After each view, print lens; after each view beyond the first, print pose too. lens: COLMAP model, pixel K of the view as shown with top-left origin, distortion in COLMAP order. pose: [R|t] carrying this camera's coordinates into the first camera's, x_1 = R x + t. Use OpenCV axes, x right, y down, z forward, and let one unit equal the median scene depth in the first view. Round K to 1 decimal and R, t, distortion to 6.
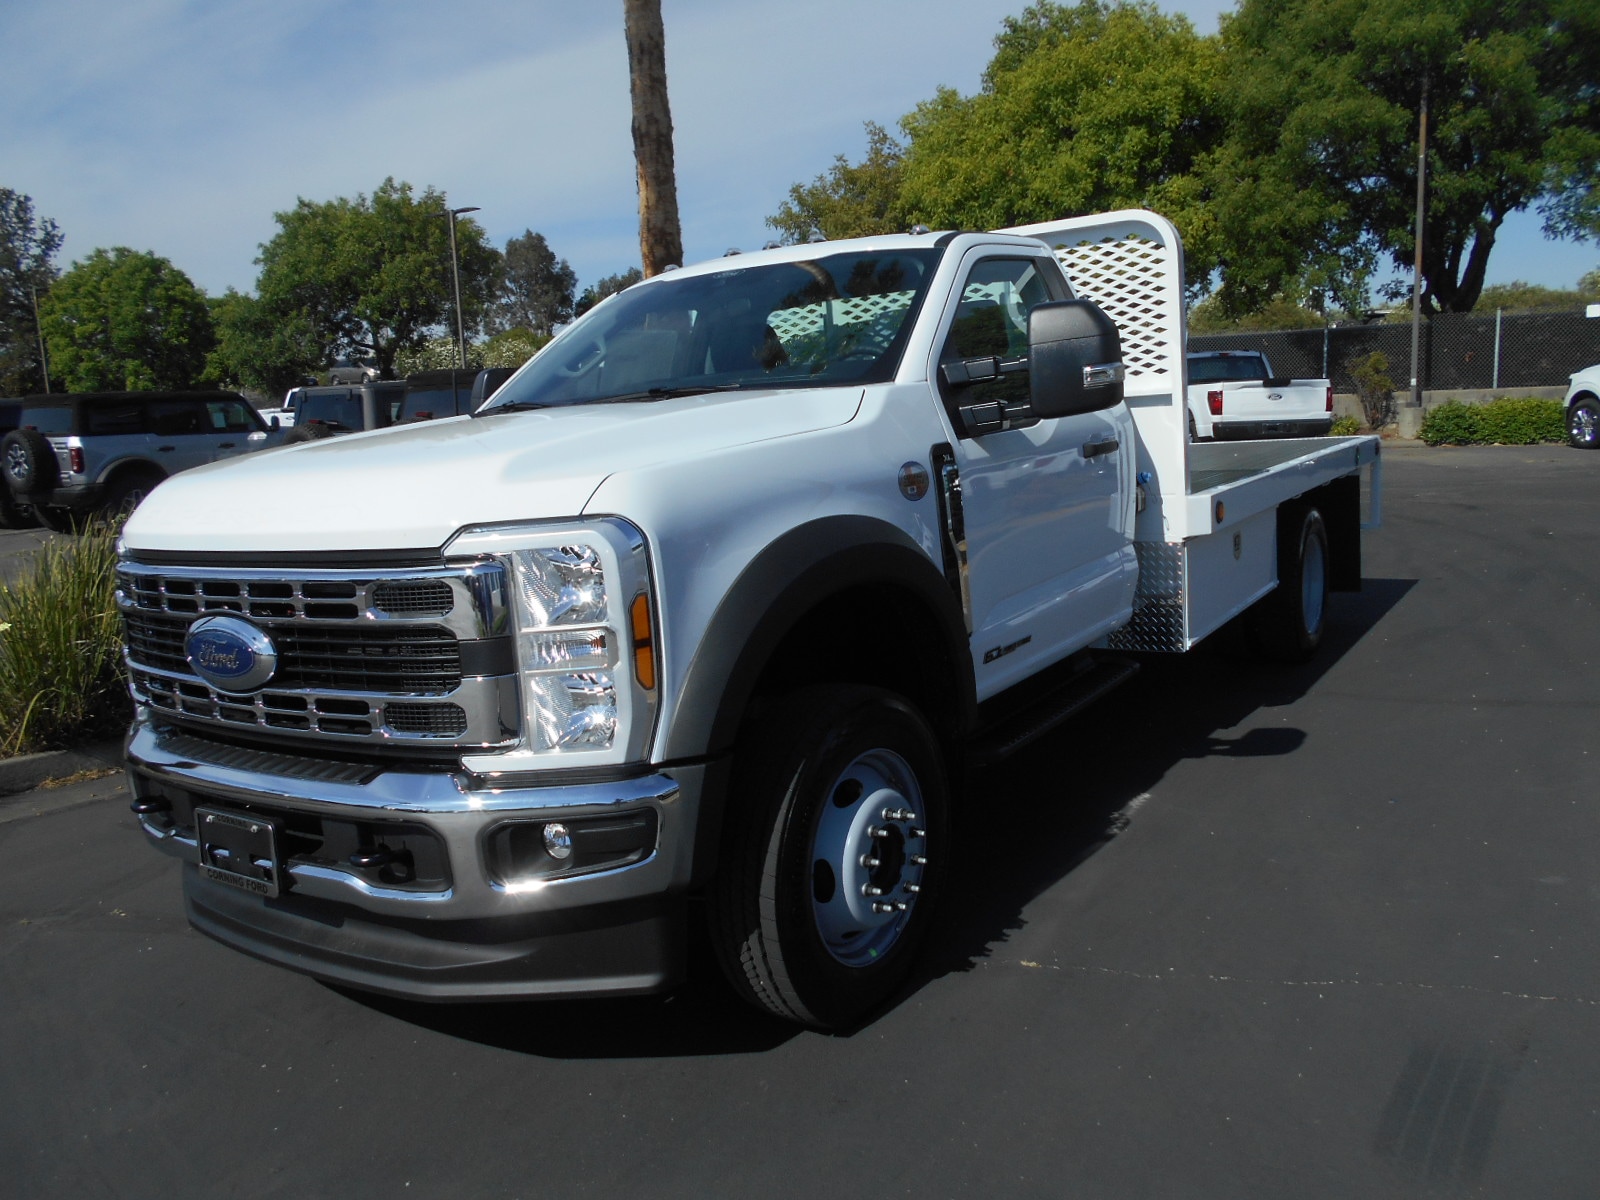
lens RADIAL K [[1414.8, 0, 849.9], [0, 1414.8, 630.5], [0, 0, 1]] dist [0.002902, 0.022726]
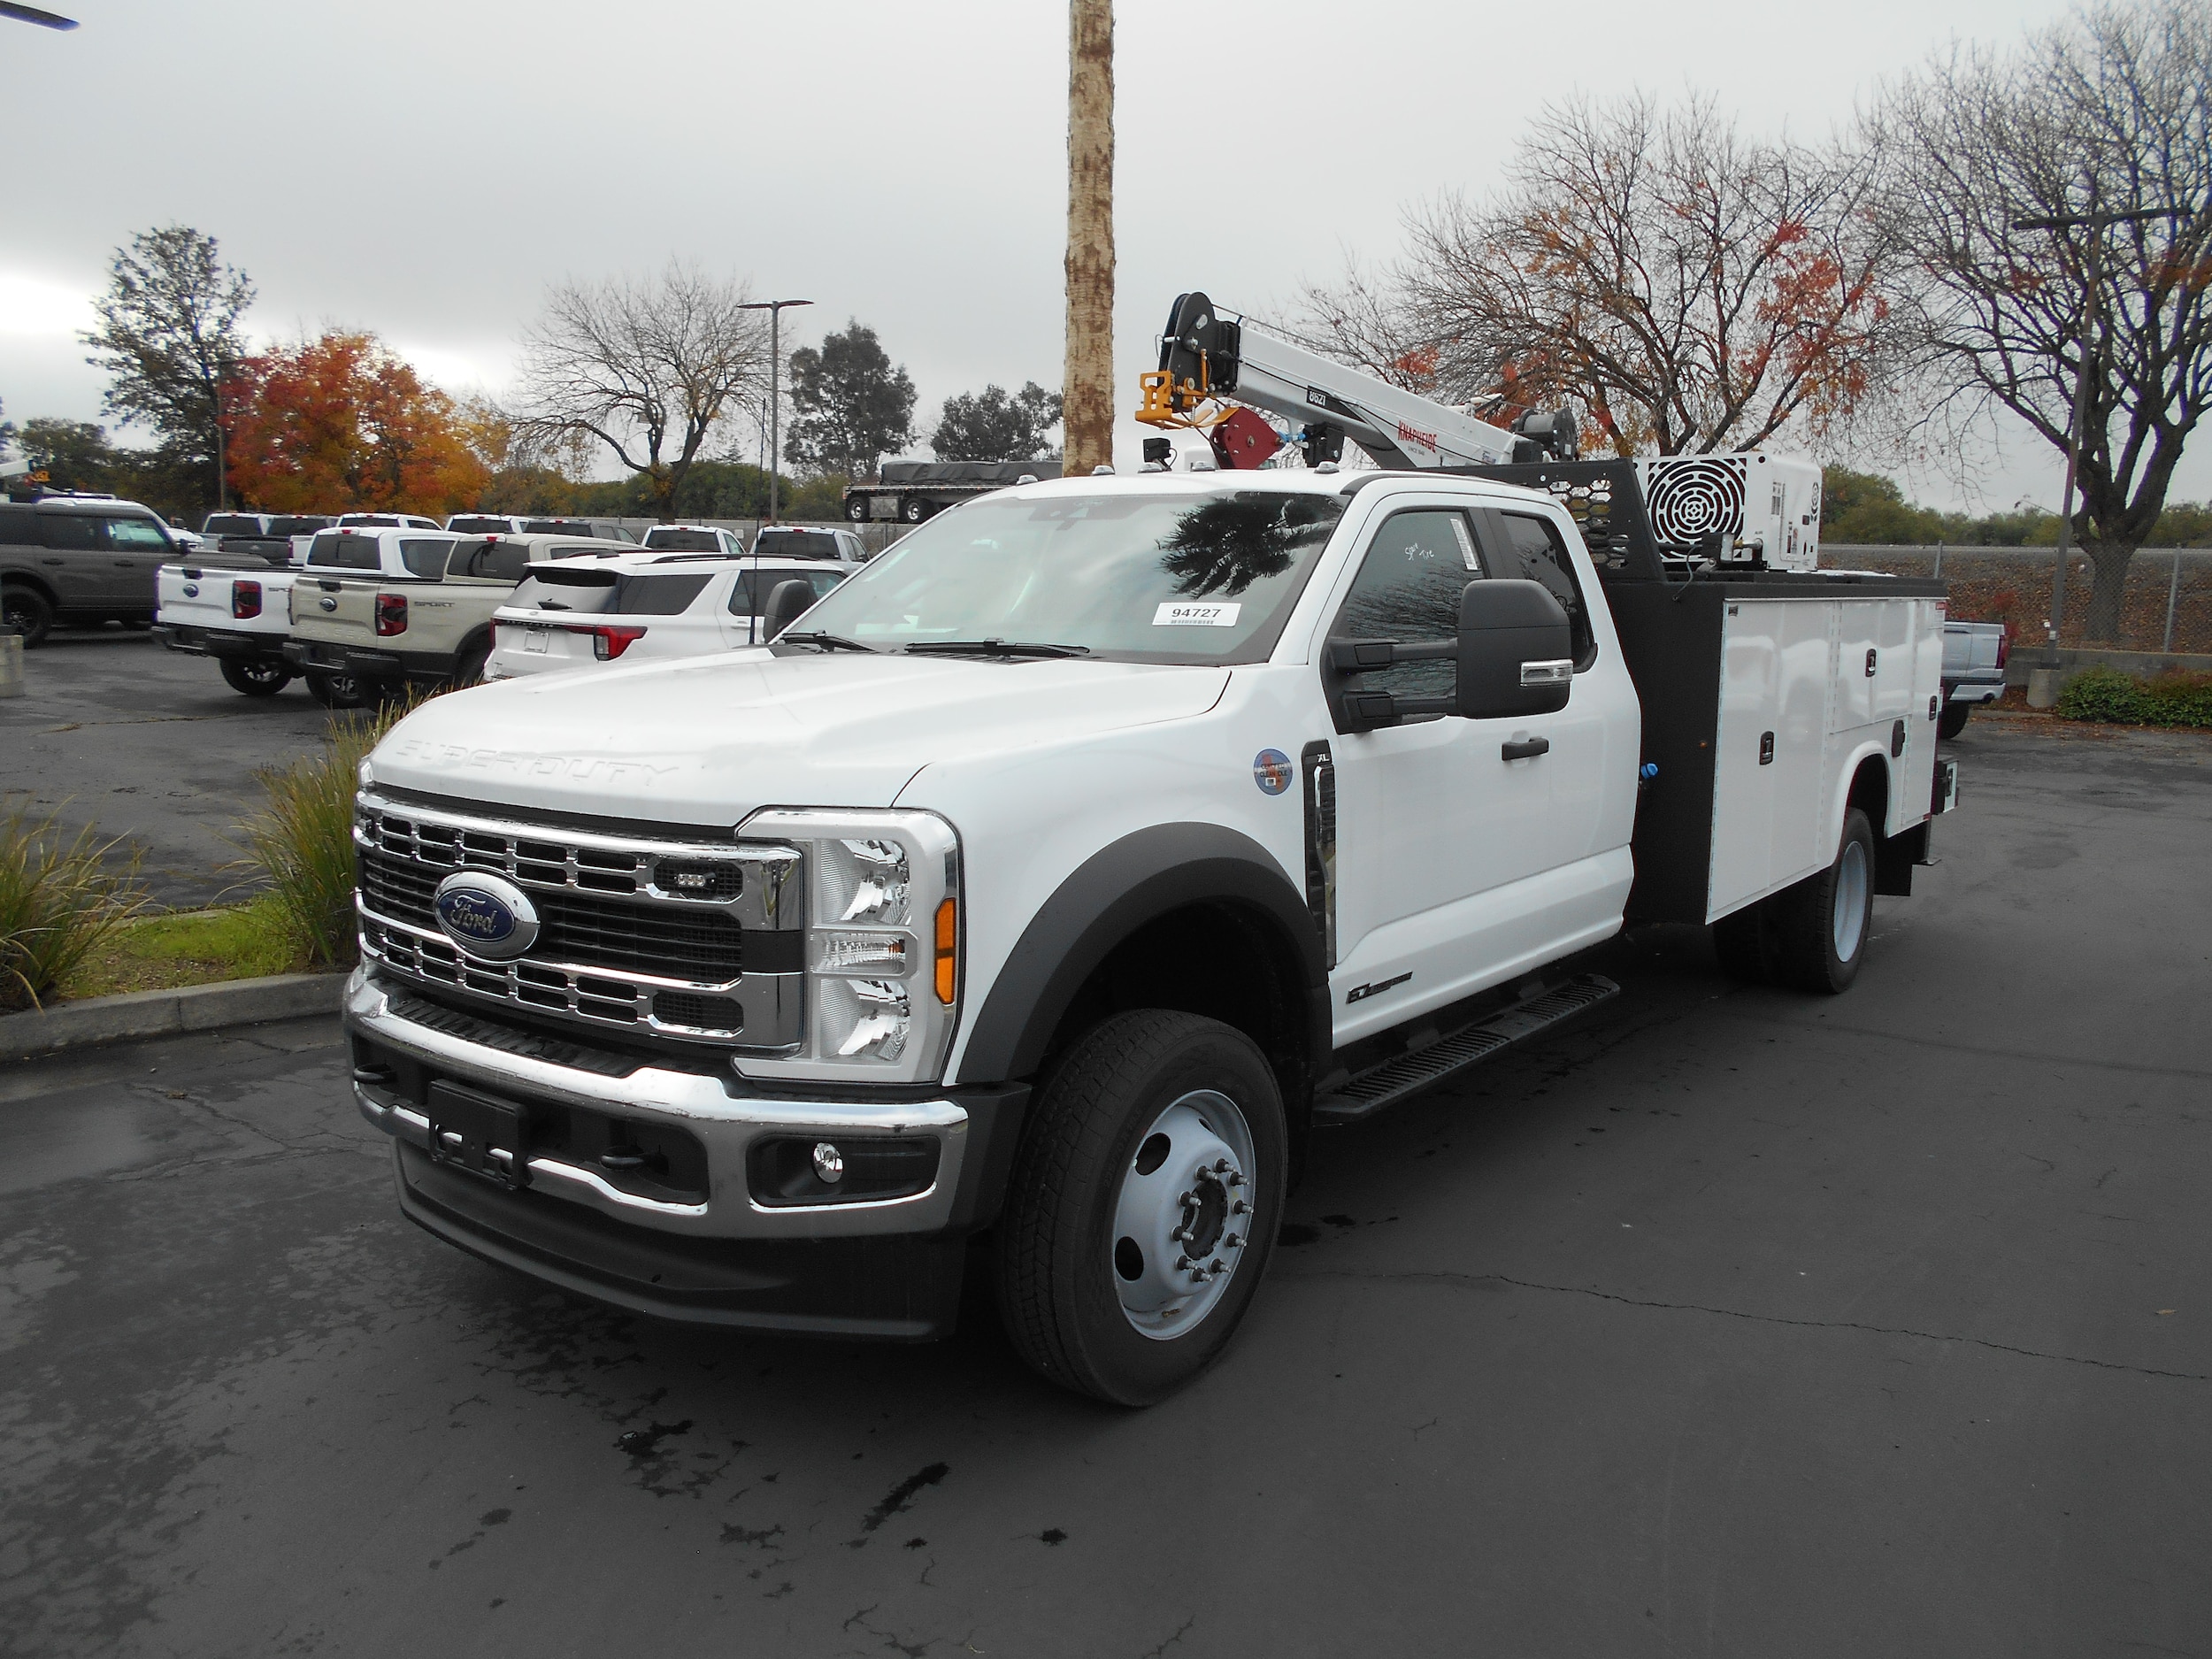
lens RADIAL K [[1955.9, 0, 1127.3], [0, 1955.9, 848.9], [0, 0, 1]] dist [0.002902, 0.022726]
pose [[0.993744, 0.094334, -0.059785, 0.031319], [-0.095800, 0.995154, -0.022140, -0.034696], [0.057407, 0.027729, 0.997966, -0.198321]]
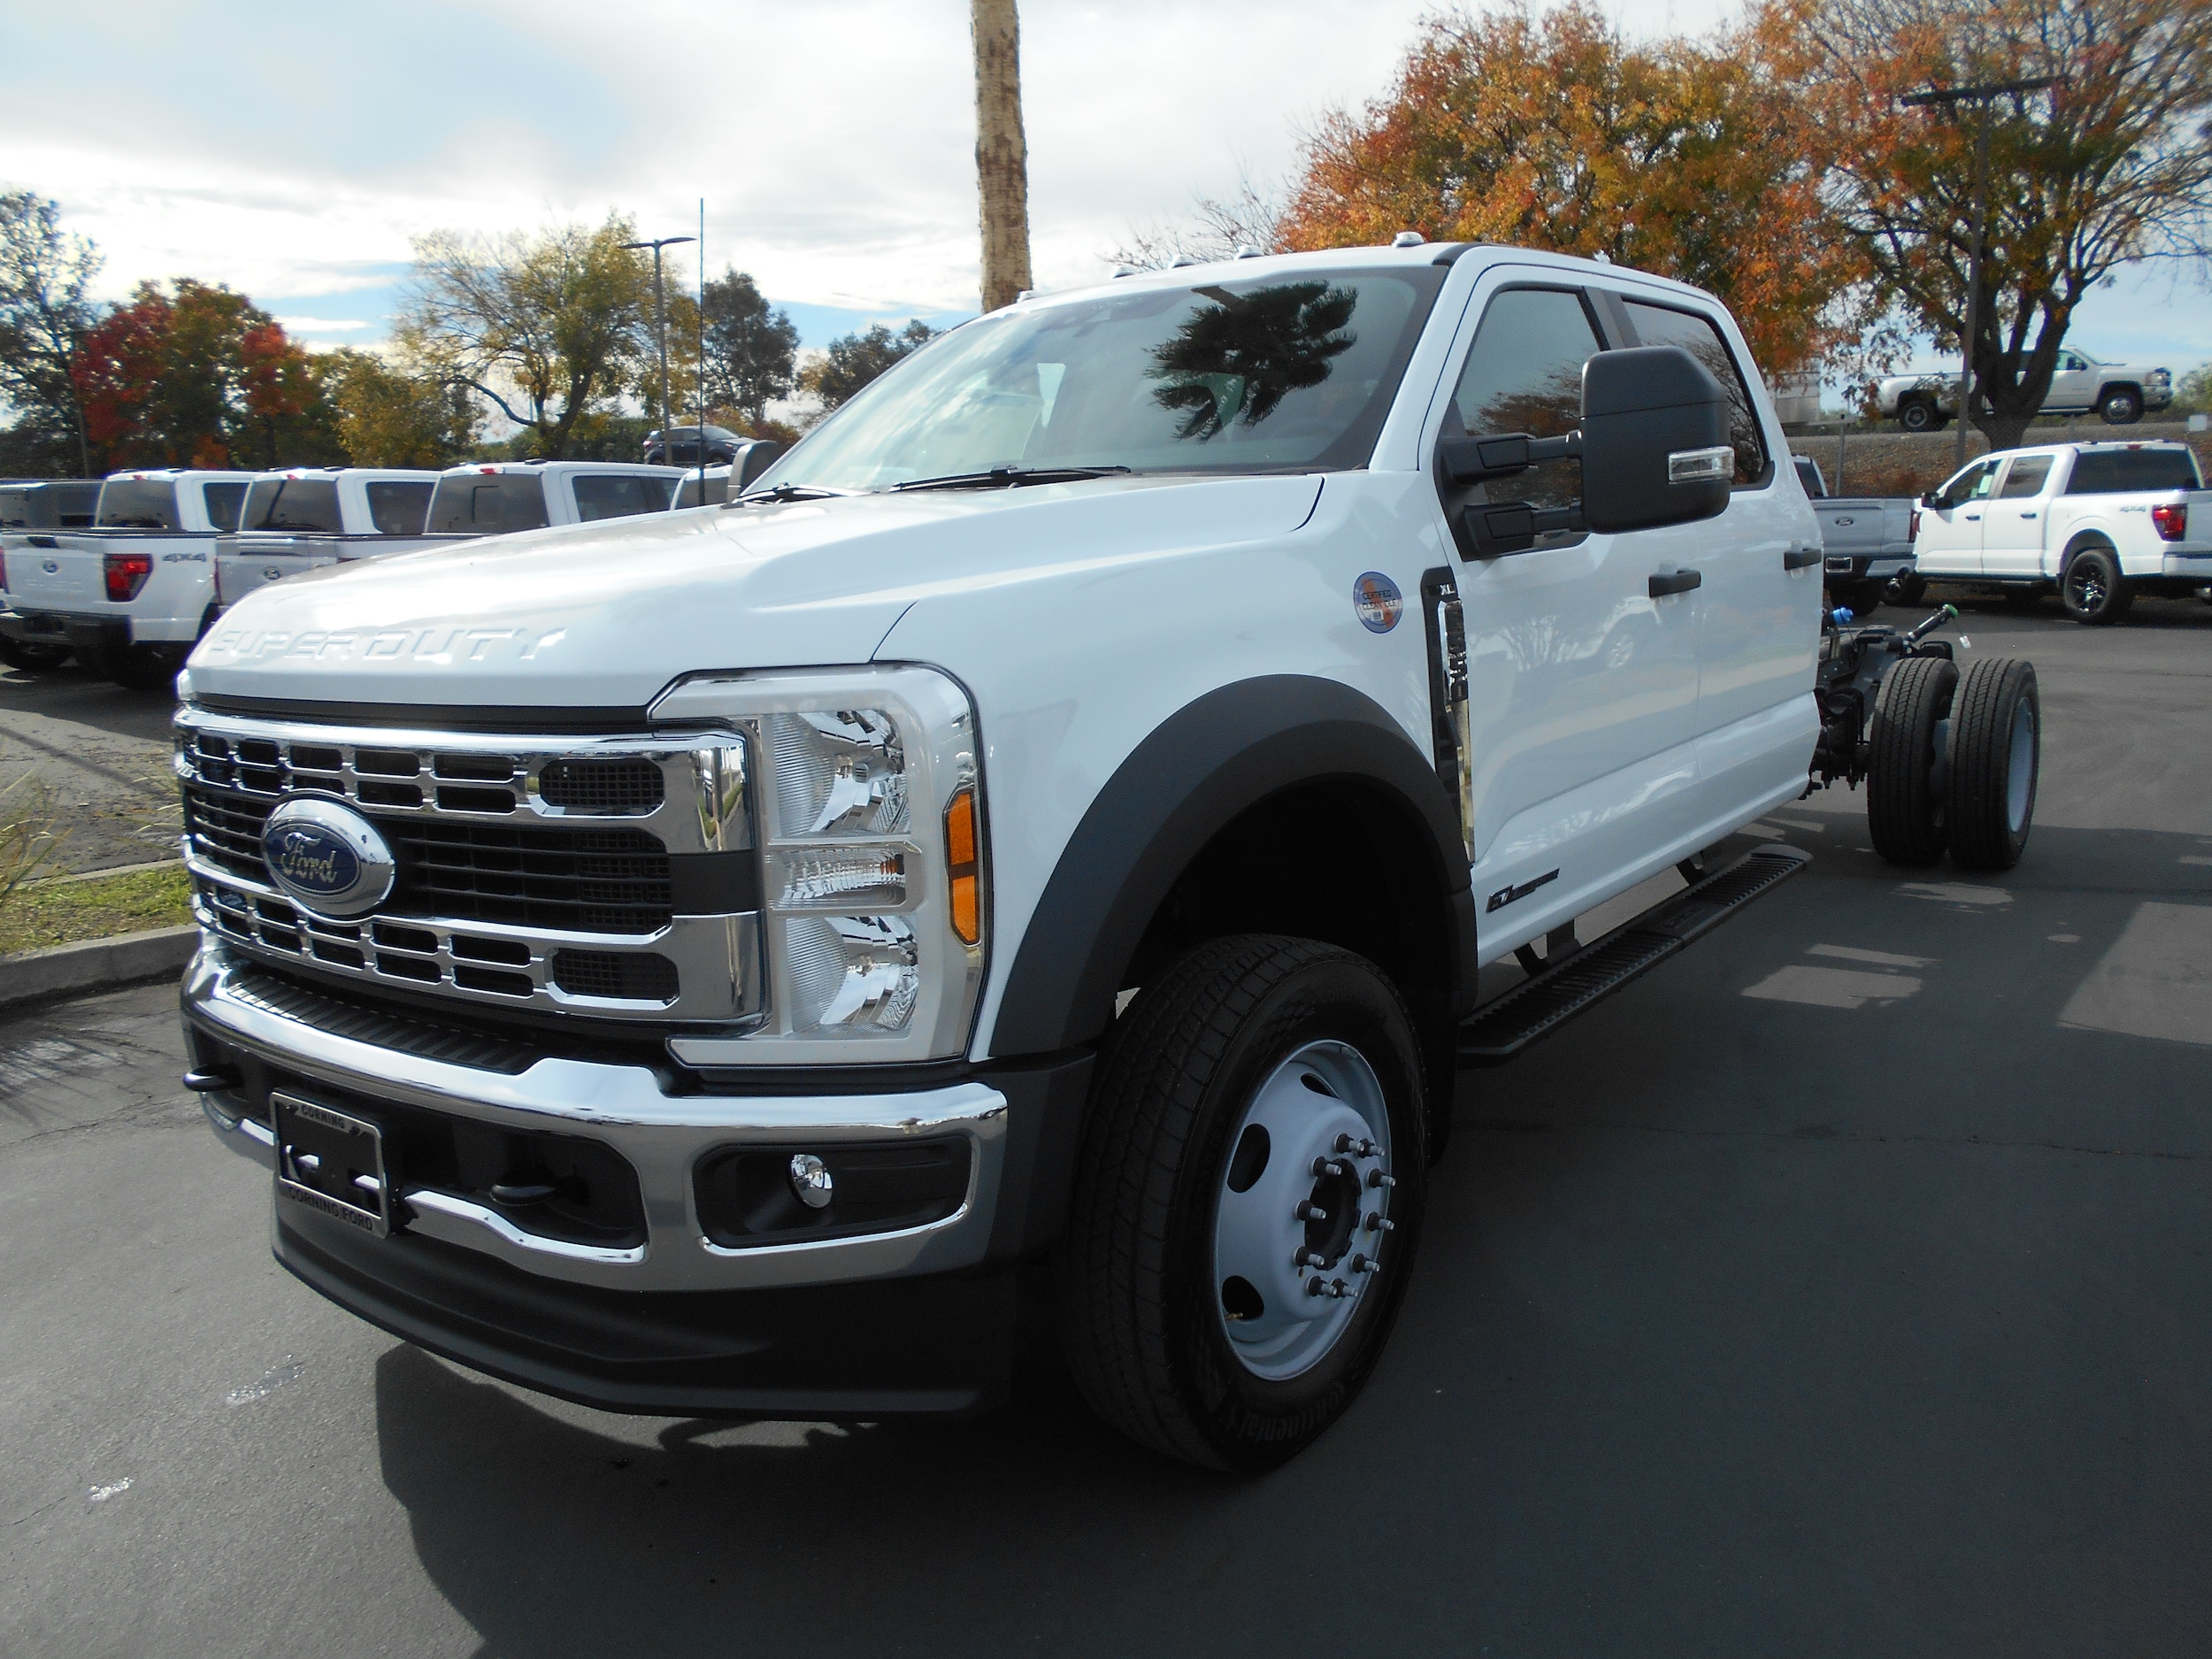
lens RADIAL K [[1904.6, 0, 1125.6], [0, 1904.6, 846.7], [0, 0, 1]] dist [-0.036631, 0.075288]
pose [[0.997406, 0.038898, -0.060568, -0.021907], [-0.038282, 0.999203, 0.011308, -0.011810], [0.060960, -0.008960, 0.998100, 0.152286]]
